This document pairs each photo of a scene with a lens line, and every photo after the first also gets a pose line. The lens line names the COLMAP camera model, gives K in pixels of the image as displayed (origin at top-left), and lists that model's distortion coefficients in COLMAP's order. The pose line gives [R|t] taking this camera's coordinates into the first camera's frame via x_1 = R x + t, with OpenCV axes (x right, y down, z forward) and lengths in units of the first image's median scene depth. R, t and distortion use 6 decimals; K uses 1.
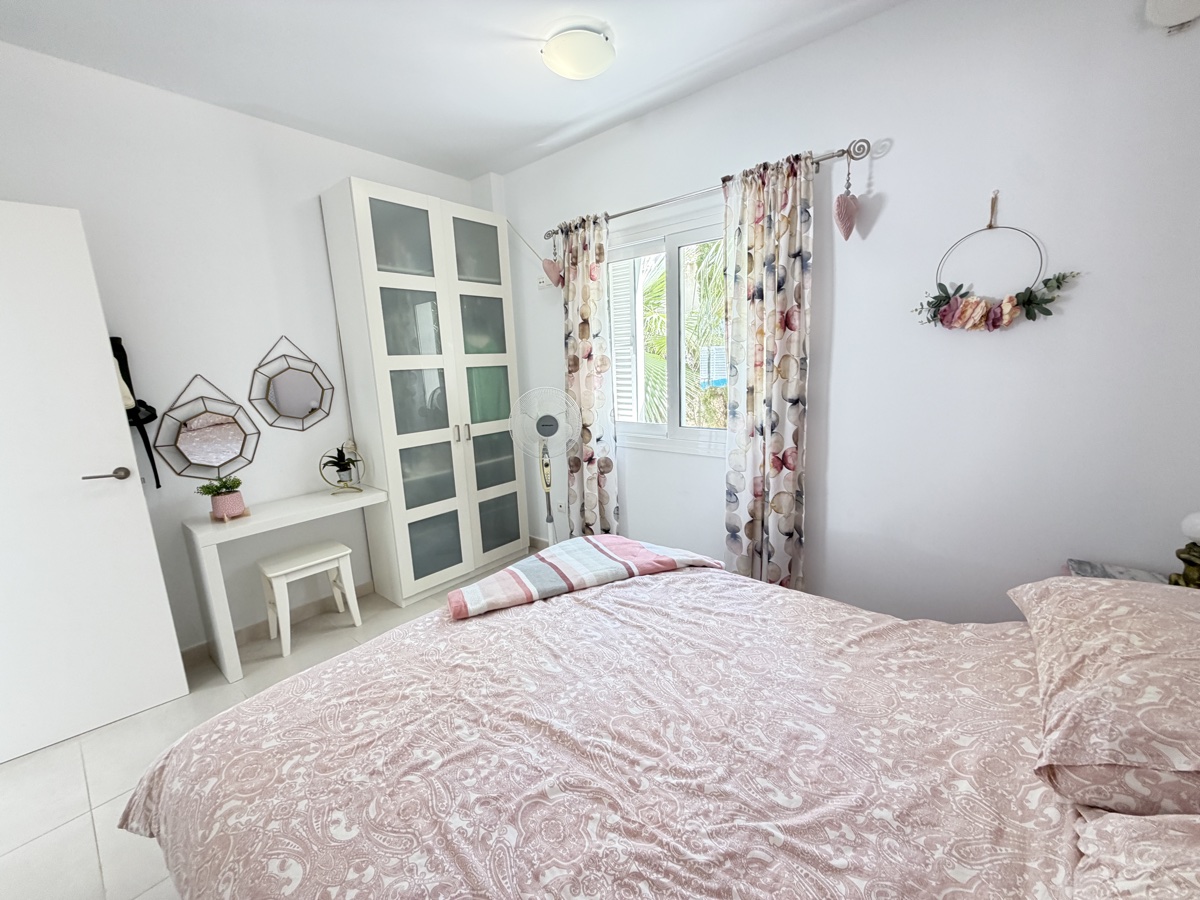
lens RADIAL K [[474.1, 0, 586.5], [0, 474.1, 450.7], [0, 0, 1]] dist [0.001382, -0.000159]
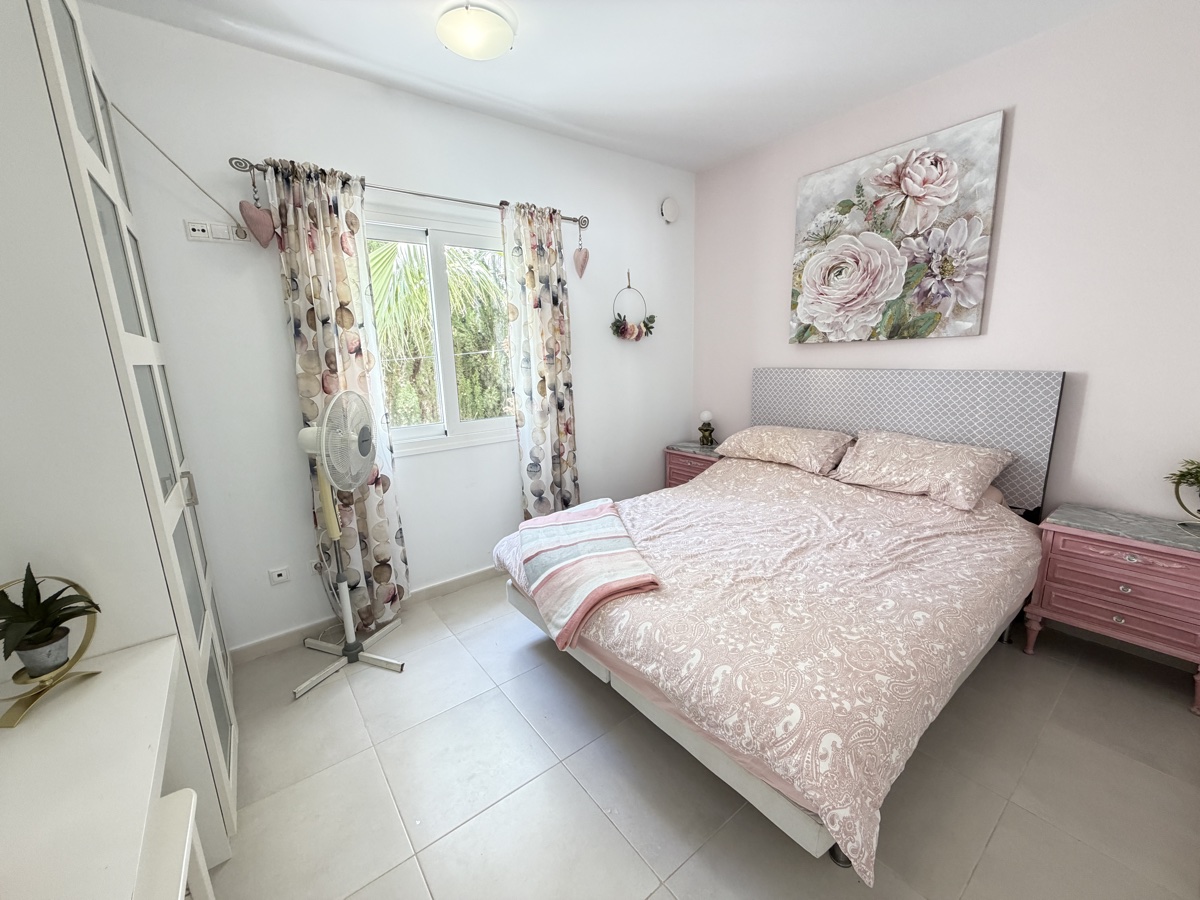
lens RADIAL K [[482.0, 0, 600.0], [0, 482.0, 450.0], [0, 0, 1]] dist [0.000333, 0.000050]
pose [[0.212298, -0.165315, 0.963120, -1.118426], [0.208365, 0.970579, 0.120666, -0.081026], [-0.954732, 0.175063, 0.240498, 0.712078]]
